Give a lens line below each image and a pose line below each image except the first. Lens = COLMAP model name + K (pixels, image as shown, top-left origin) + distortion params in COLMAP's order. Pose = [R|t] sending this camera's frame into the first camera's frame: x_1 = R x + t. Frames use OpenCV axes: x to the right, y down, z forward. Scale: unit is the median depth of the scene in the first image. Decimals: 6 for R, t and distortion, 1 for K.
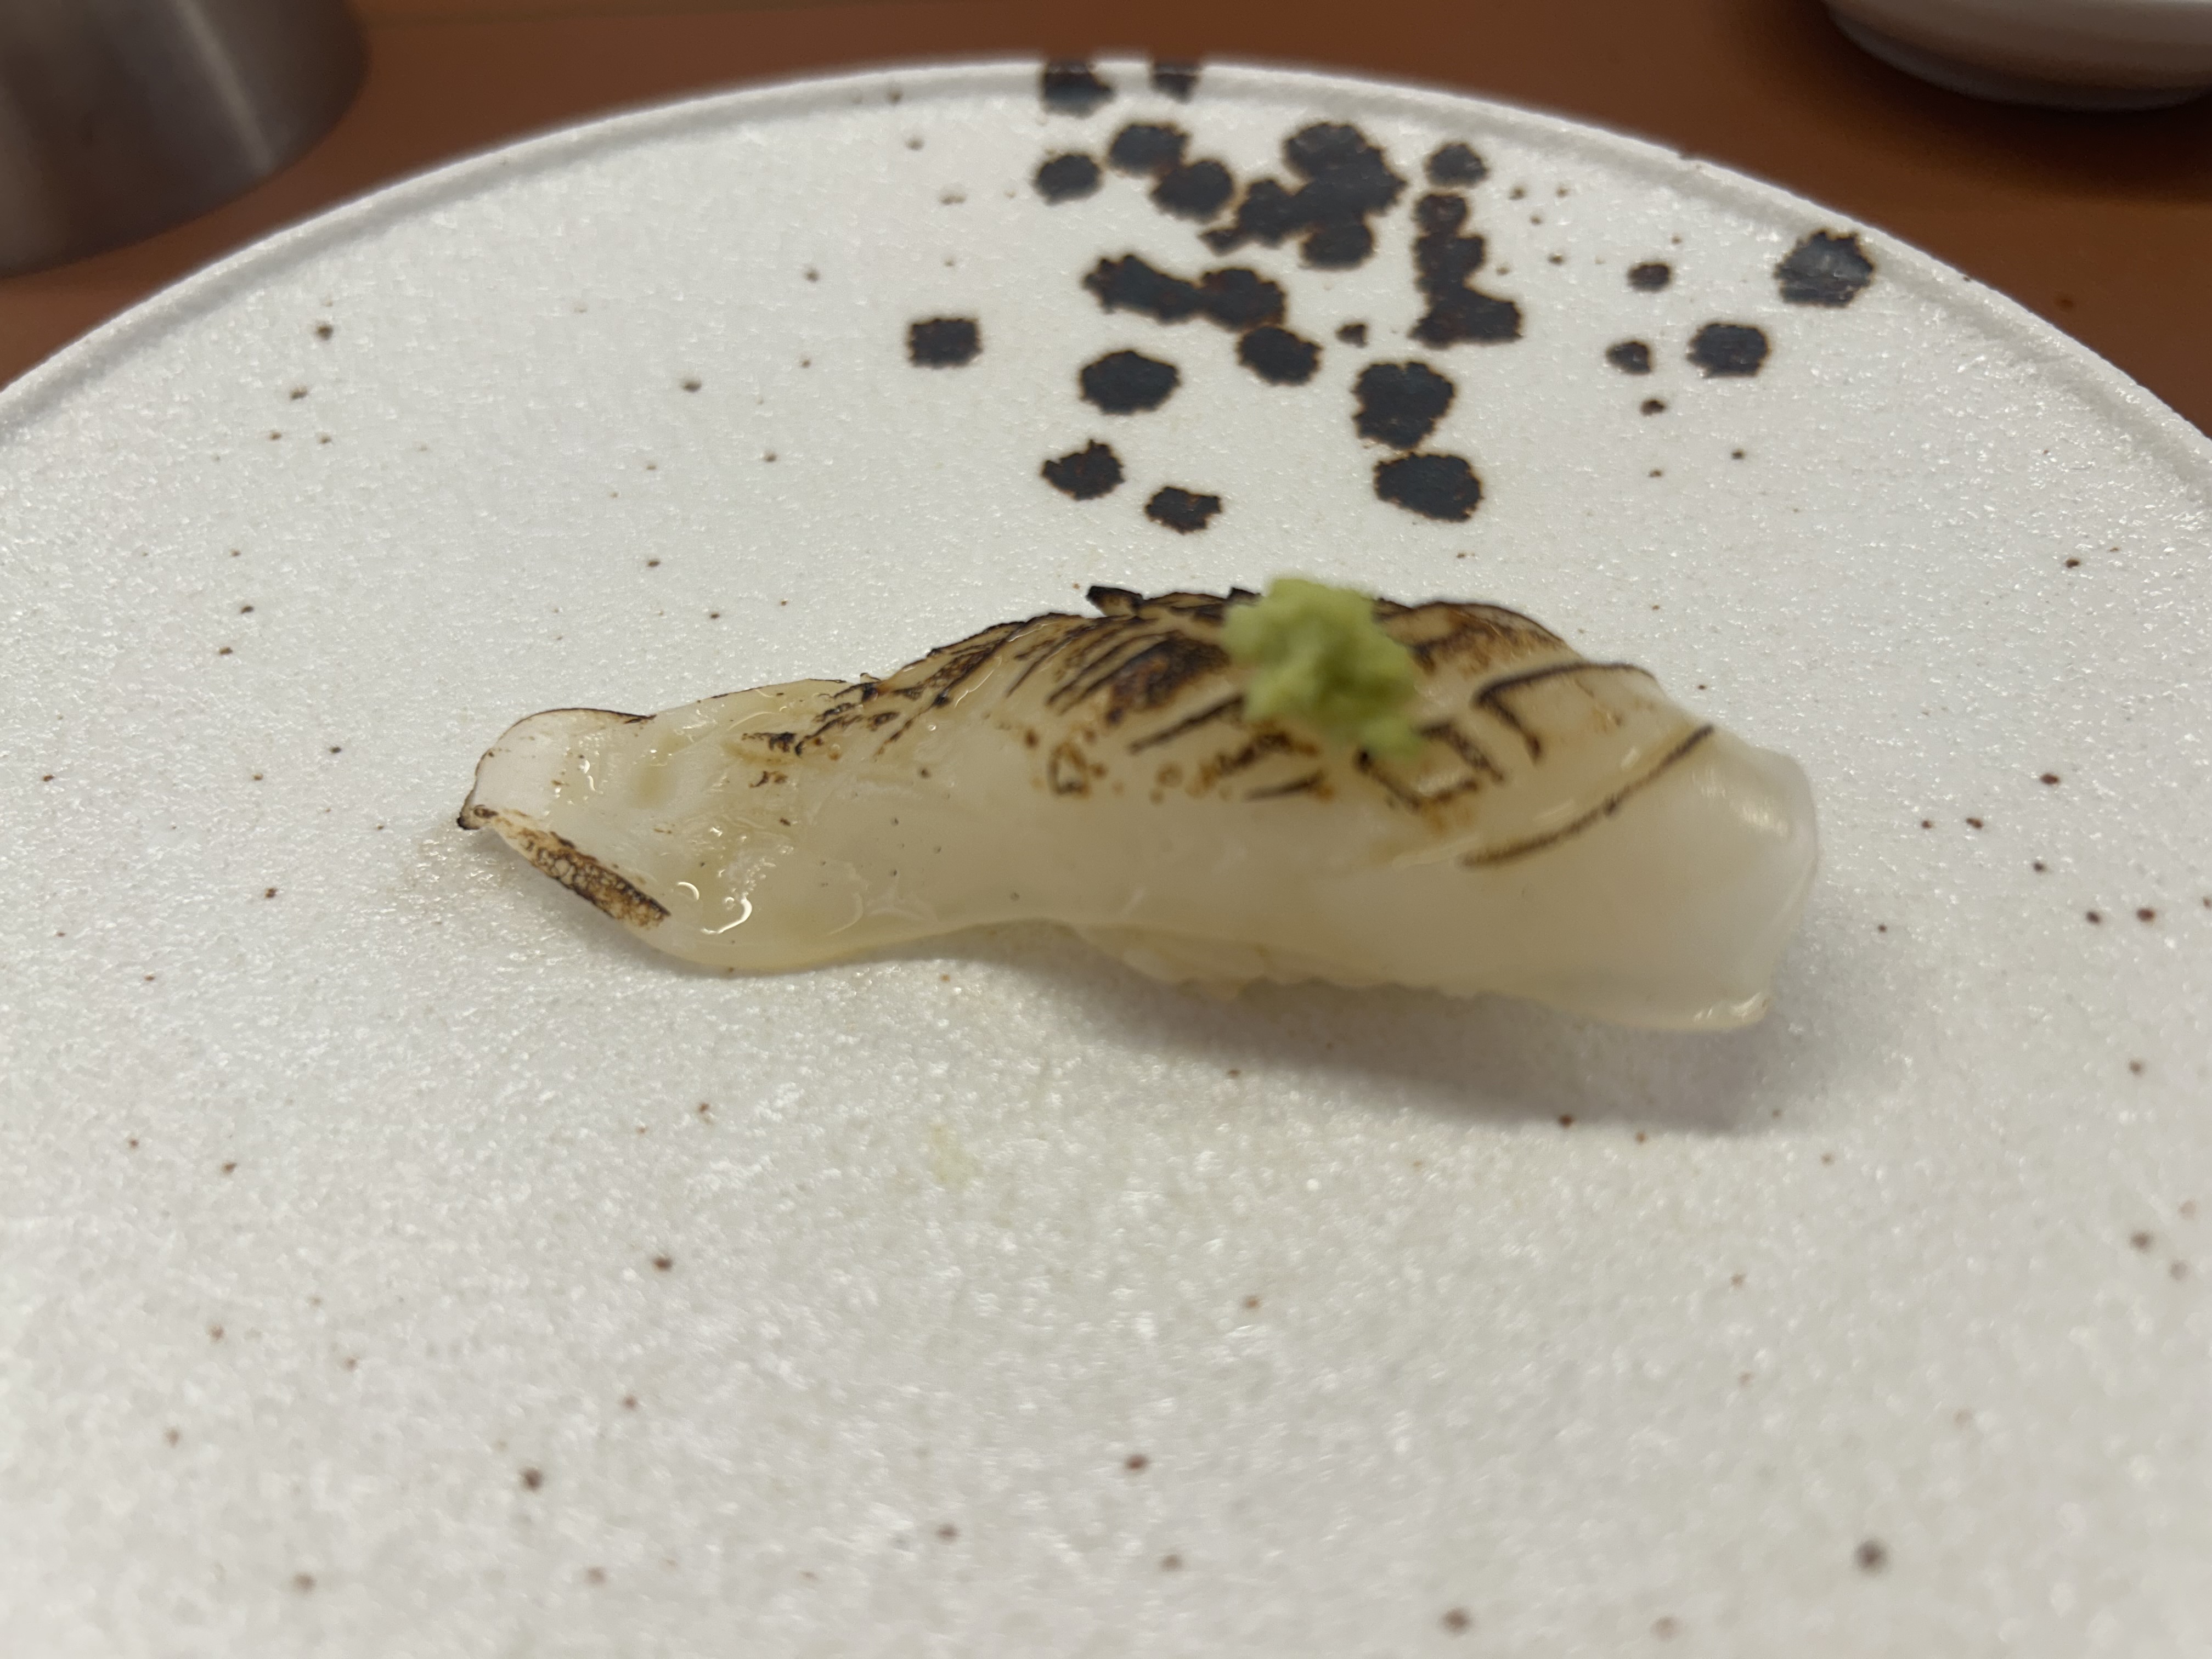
lens RADIAL K [[1814.7, 0, 1106.0], [0, 1814.7, 829.5], [0, 0, 1]] dist [-0.049669, 0.000494]
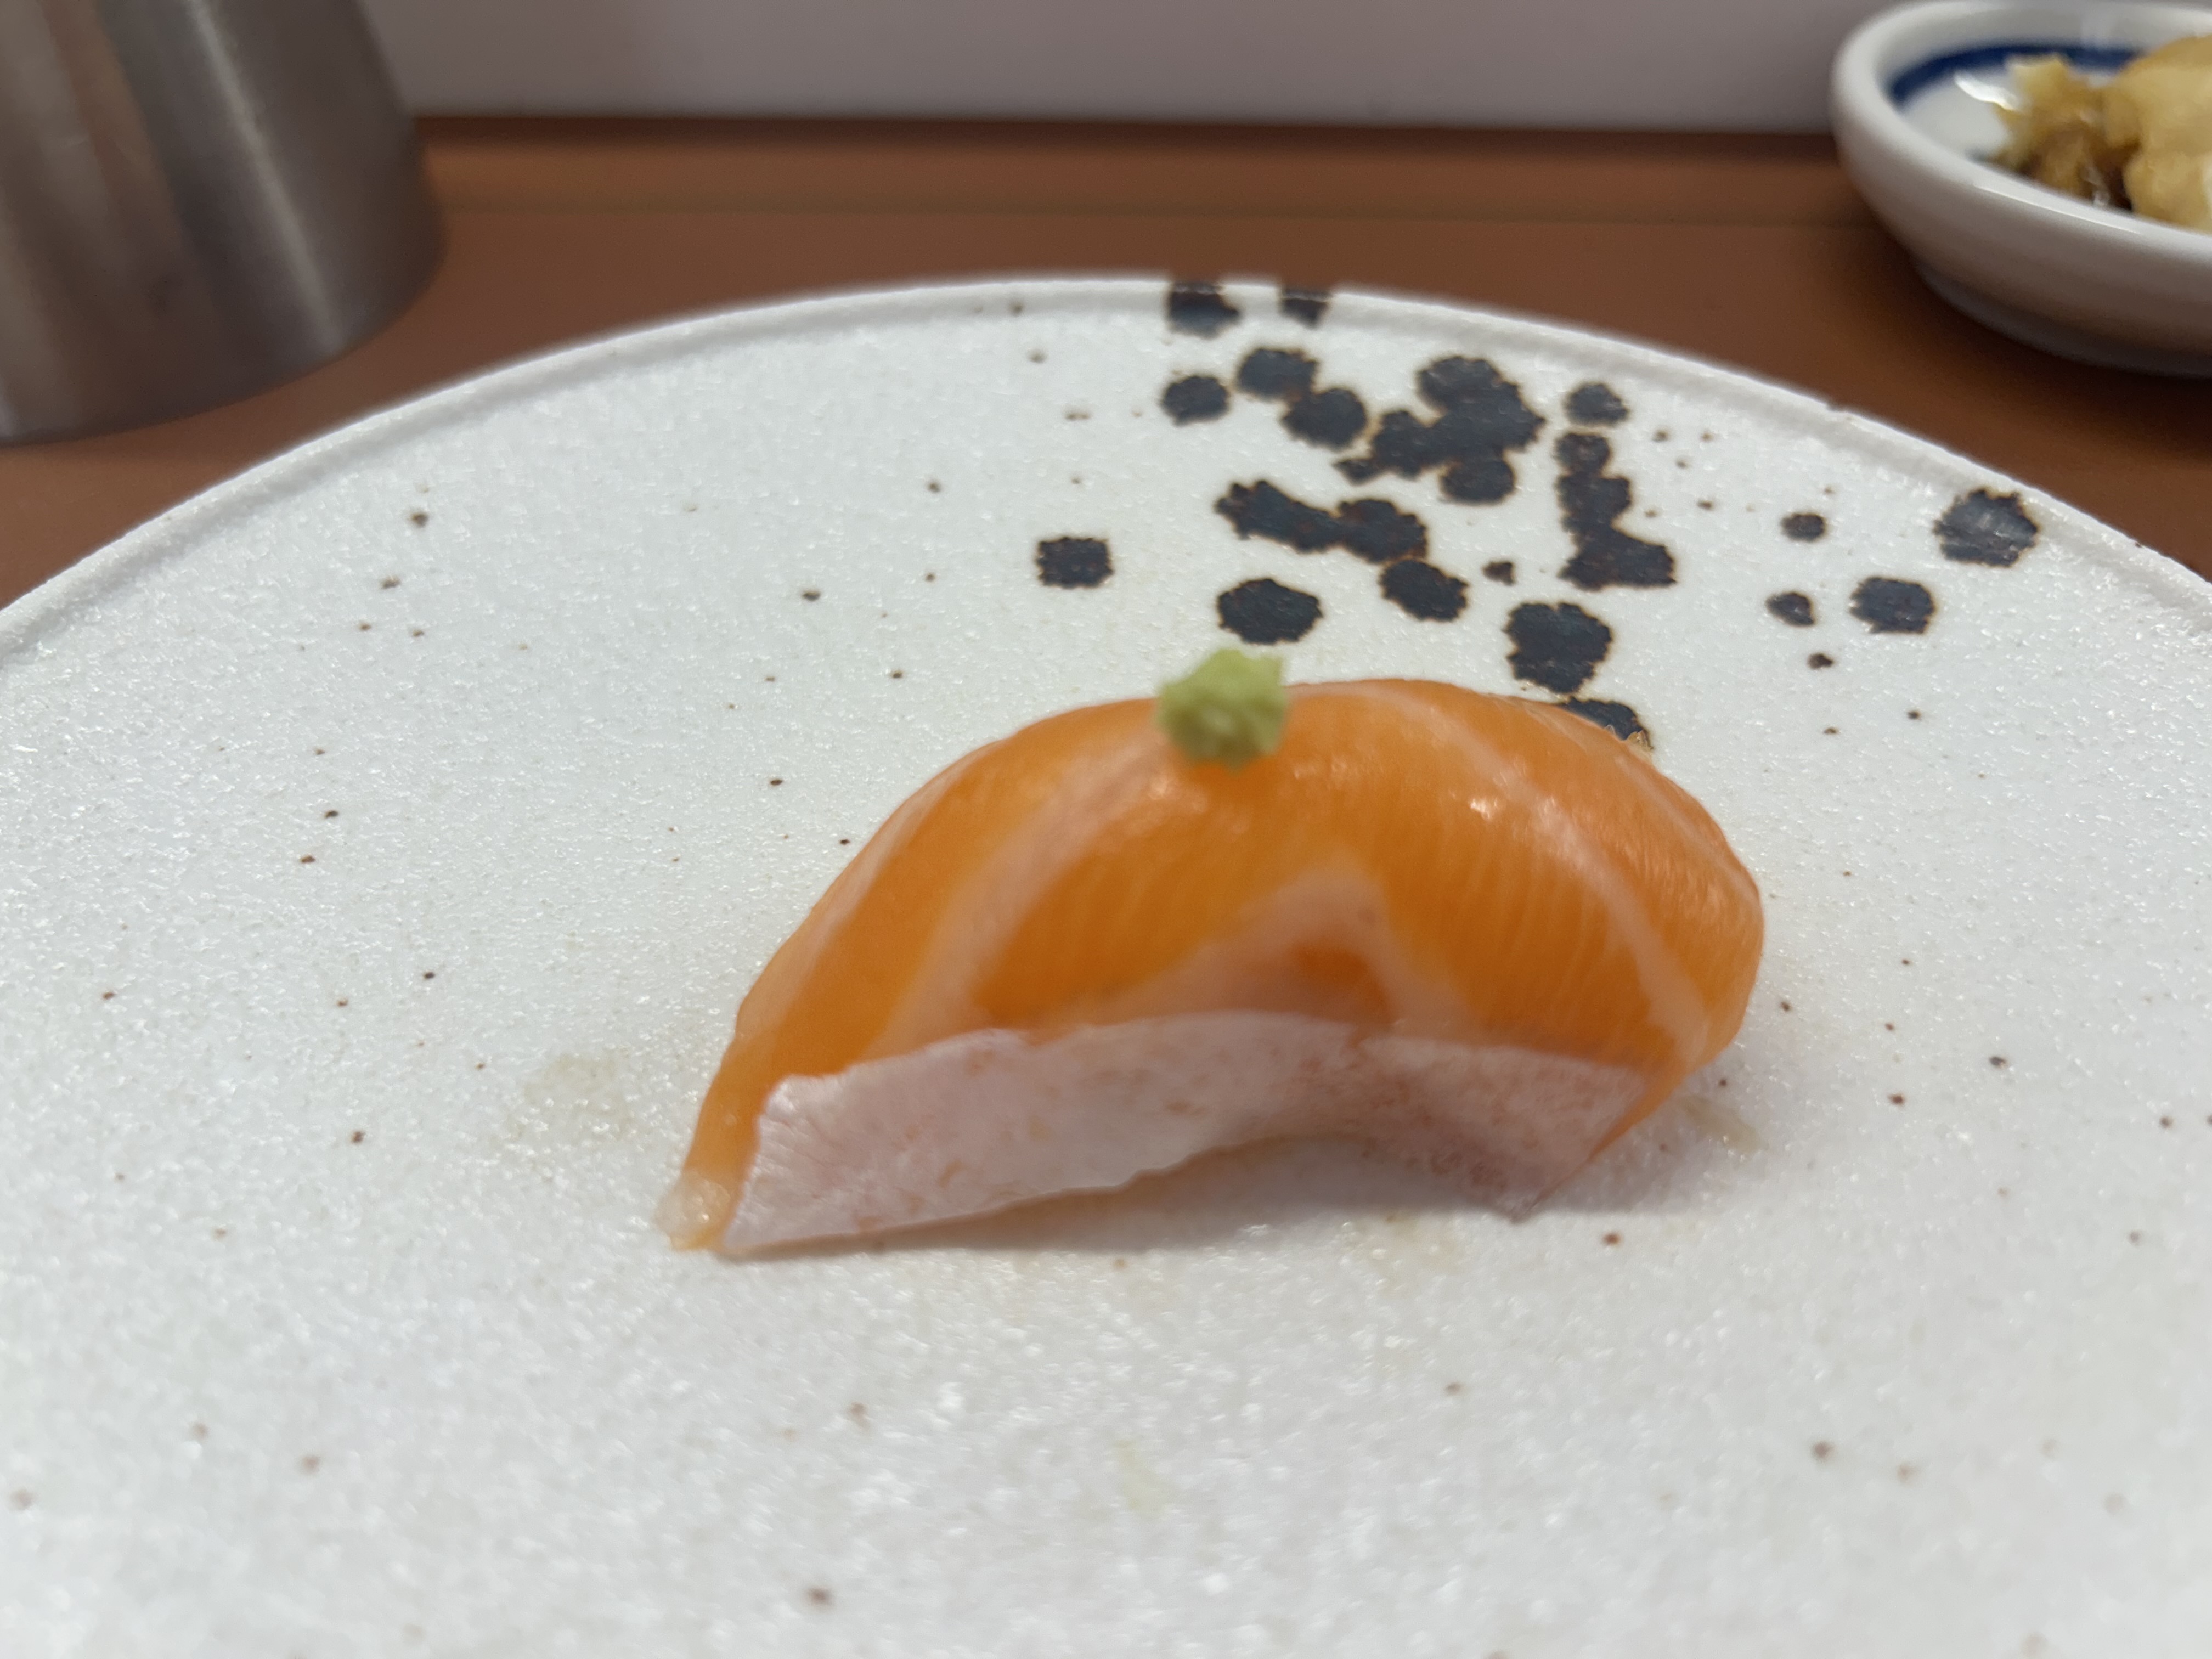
lens RADIAL K [[1814.7, 0, 1106.0], [0, 1814.7, 829.5], [0, 0, 1]] dist [-0.049669, 0.000494]
pose [[0.998722, 0.038589, 0.032643, -0.111459], [-0.034955, 0.993816, -0.105390, -0.031419], [-0.036508, 0.104114, 0.993895, 0.067908]]
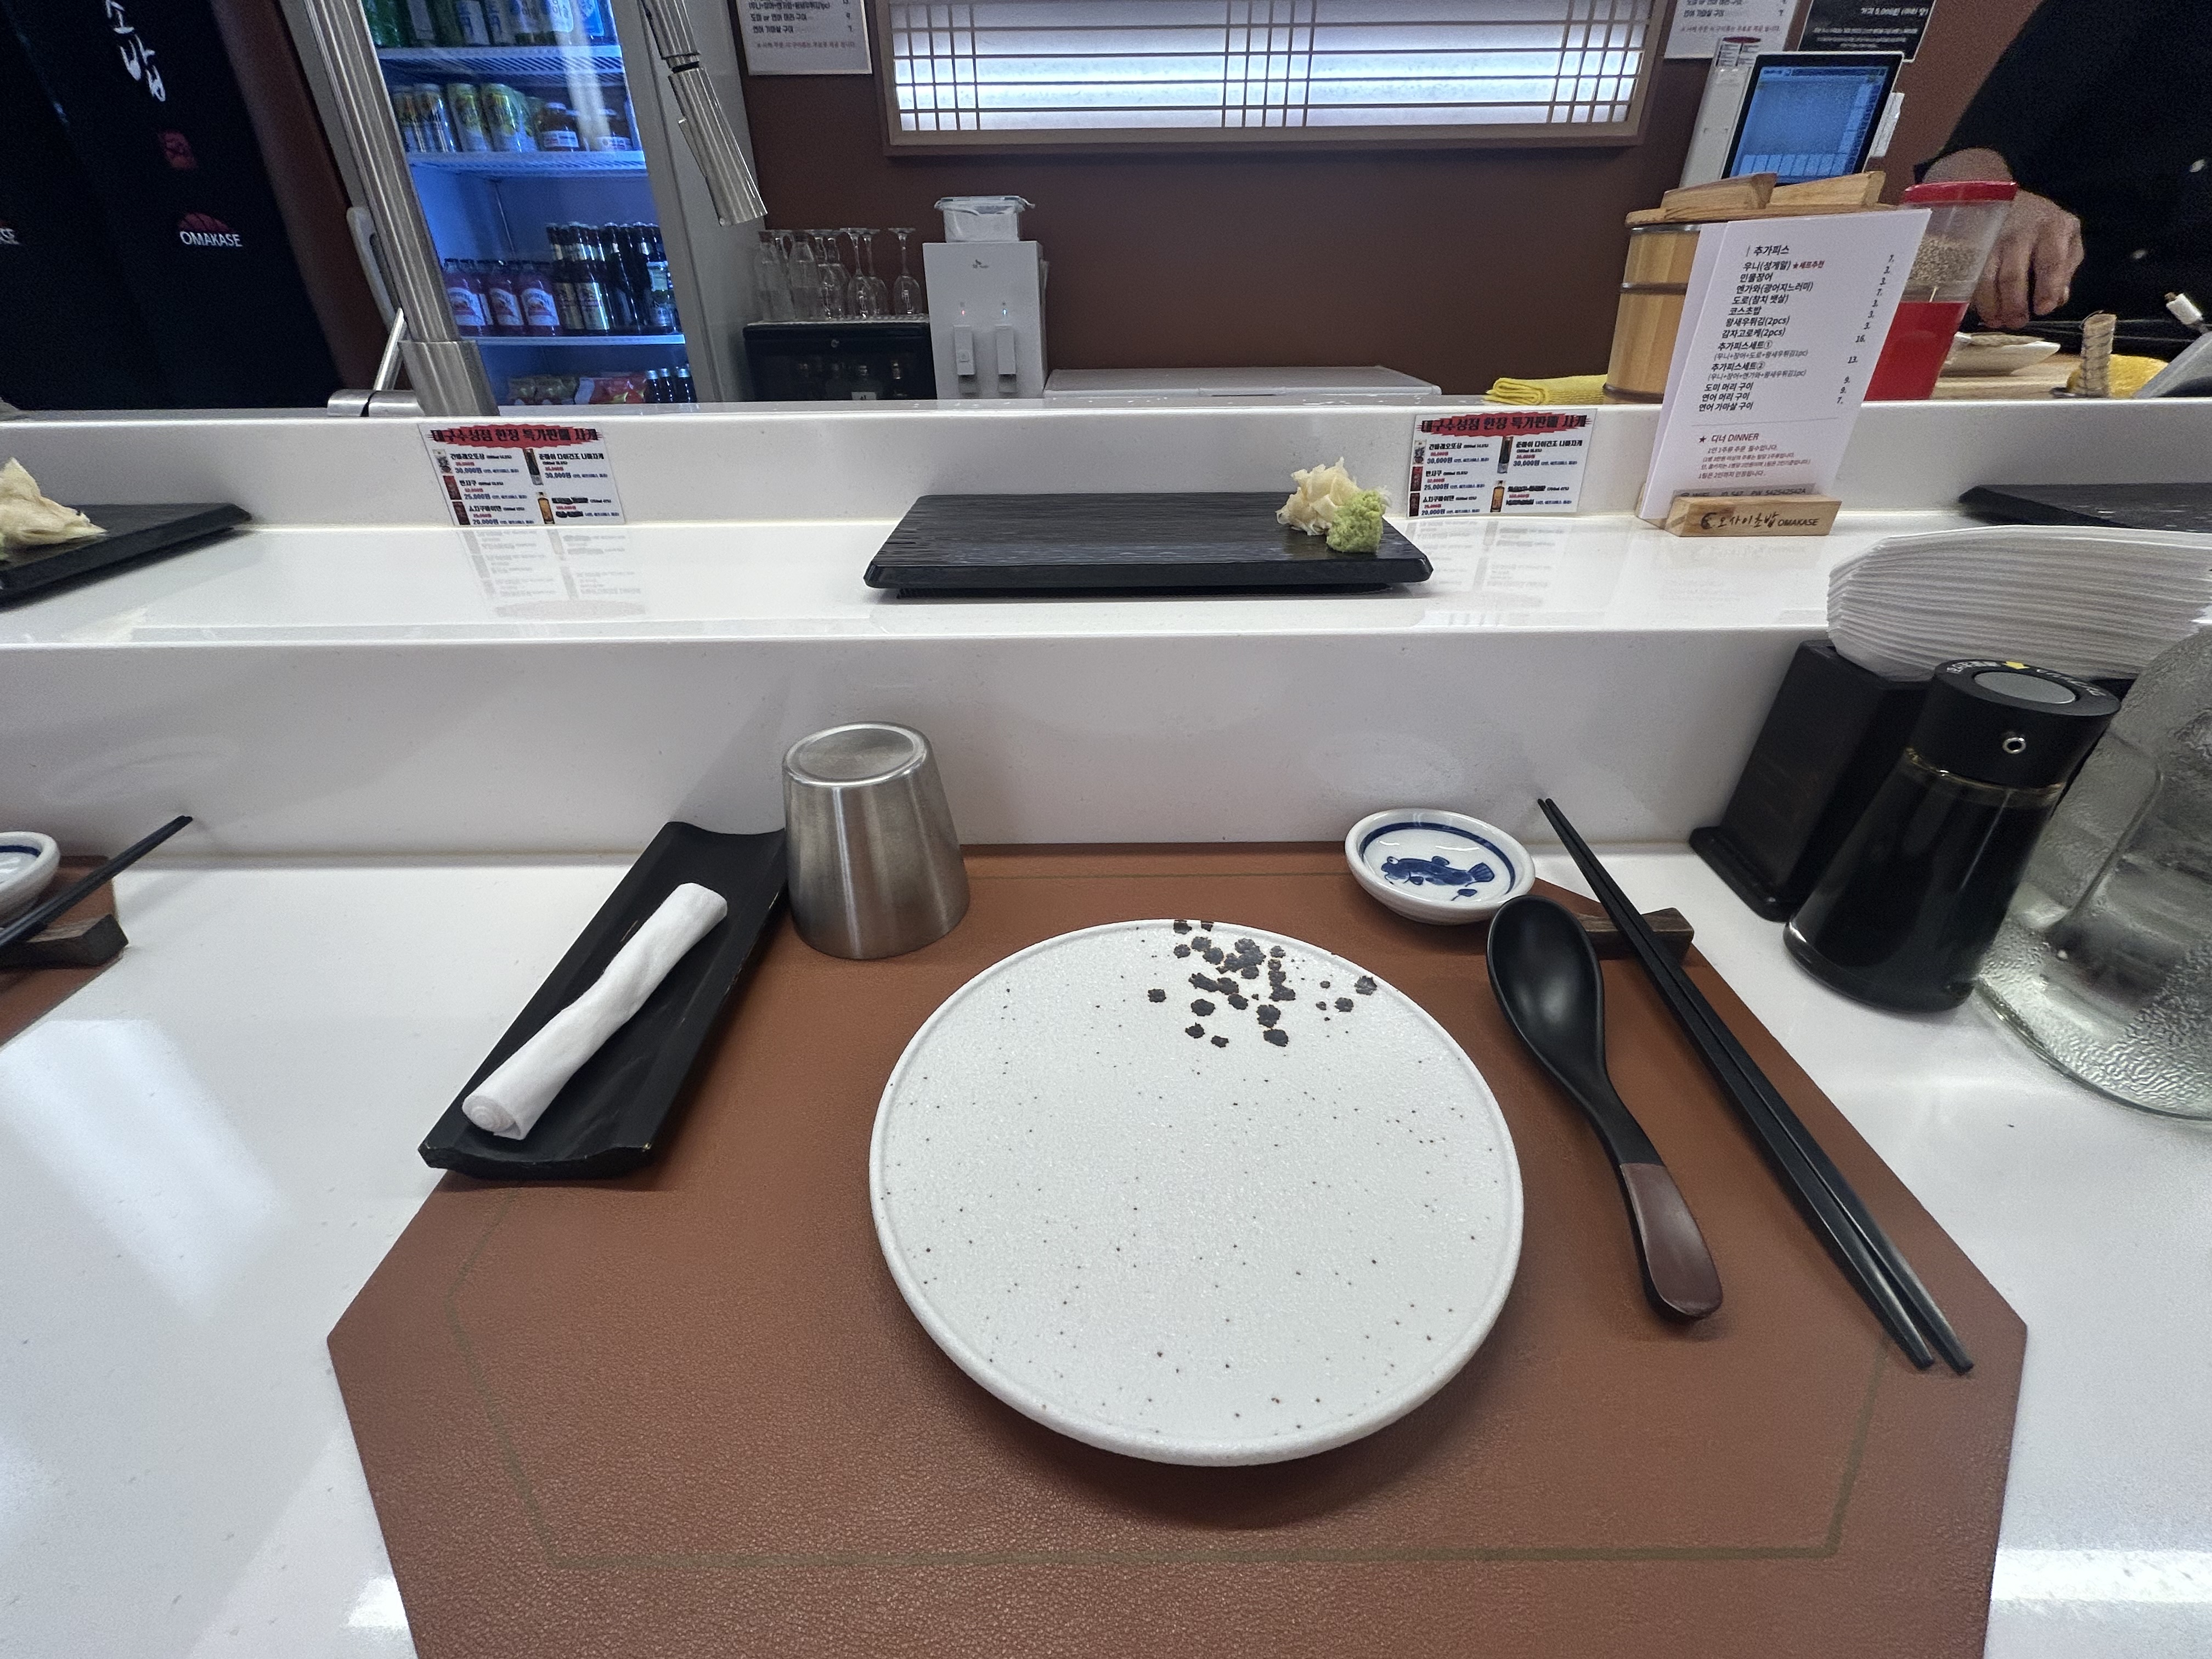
lens RADIAL K [[943.2, 0, 1106.0], [0, 943.2, 829.5], [0, 0, 1]] dist [0.017281, 0.000013]
pose [[0.998737, 0.027275, 0.042200, -0.350162], [-0.013542, 0.954881, -0.296681, 0.011183], [-0.048388, 0.295735, 0.954044, -1.332087]]
